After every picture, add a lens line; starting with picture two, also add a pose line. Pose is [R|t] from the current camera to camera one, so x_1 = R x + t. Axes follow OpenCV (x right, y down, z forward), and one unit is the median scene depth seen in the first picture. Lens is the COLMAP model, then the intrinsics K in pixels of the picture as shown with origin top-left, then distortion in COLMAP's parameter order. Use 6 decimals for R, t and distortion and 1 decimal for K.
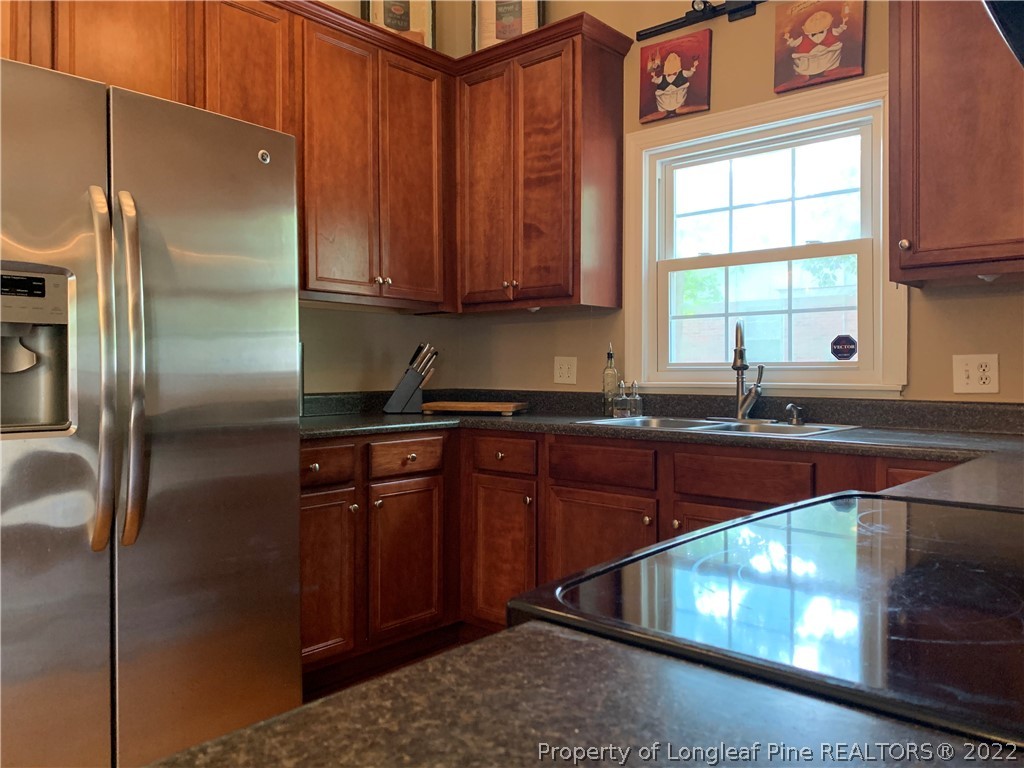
lens RADIAL K [[780.4, 0, 512.0], [0, 780.4, 384.0], [0, 0, 1]] dist [-0.006875, -0.005867]
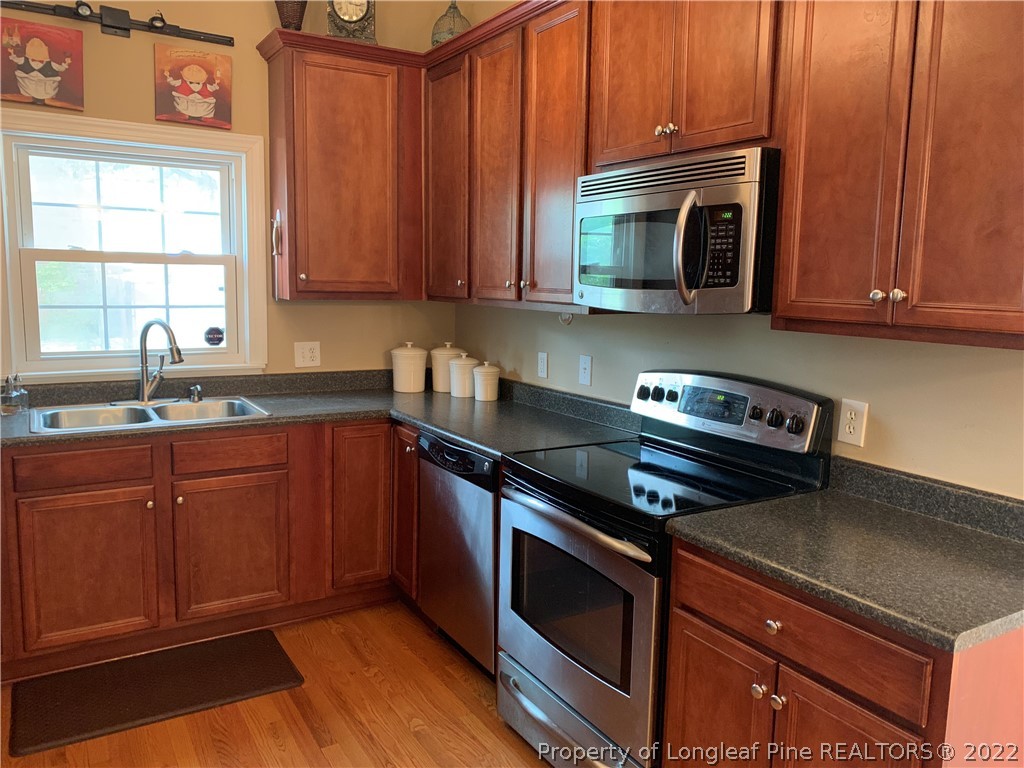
lens RADIAL K [[778.7, 0, 507.0], [0, 778.7, 371.9], [0, 0, 1]] dist [0.045684, -0.040648]
pose [[0.305576, -0.108860, 0.945924, -0.642363], [-0.007682, 0.993129, 0.116774, -0.138701], [-0.952137, -0.042950, 0.302640, 0.128825]]
